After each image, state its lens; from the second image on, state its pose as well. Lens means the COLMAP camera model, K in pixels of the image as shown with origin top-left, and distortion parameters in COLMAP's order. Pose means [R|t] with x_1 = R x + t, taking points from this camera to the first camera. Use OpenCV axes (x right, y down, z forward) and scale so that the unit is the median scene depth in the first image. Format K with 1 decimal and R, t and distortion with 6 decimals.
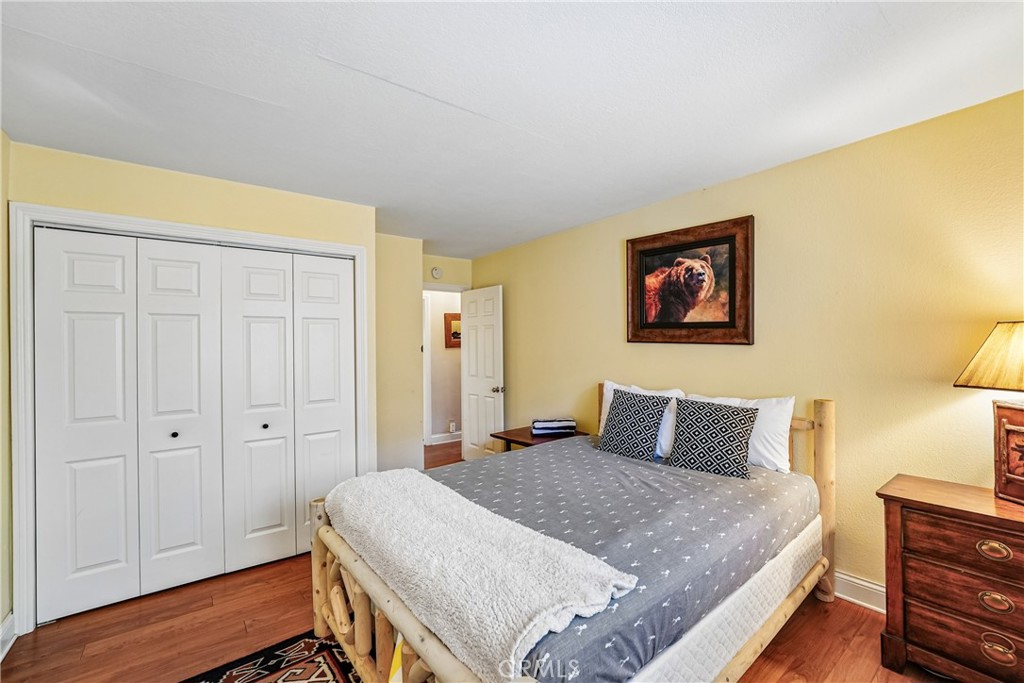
lens RADIAL K [[421.9, 0, 510.4], [0, 421.9, 345.3], [0, 0, 1]] dist [-0.015066, -0.000108]
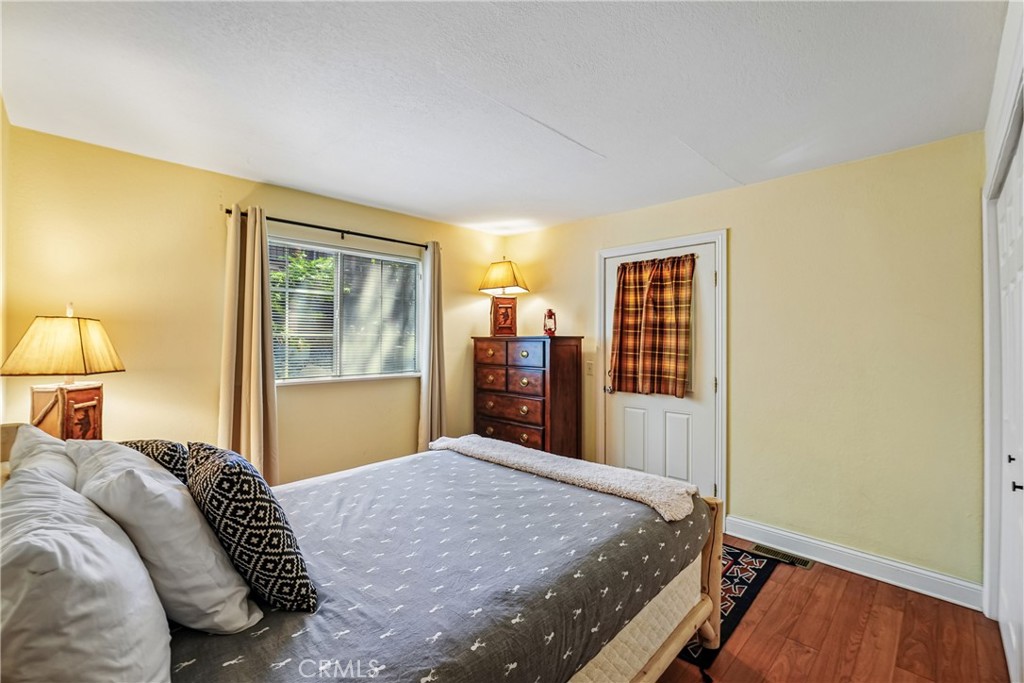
lens RADIAL K [[455.7, 0, 513.3], [0, 455.7, 339.7], [0, 0, 1]] dist [-0.001393, -0.000108]
pose [[-0.991408, 0.008114, -0.130554, 0.107164], [0.009156, 0.999931, -0.007382, 0.023588], [0.130485, -0.008514, -0.991414, 1.982074]]
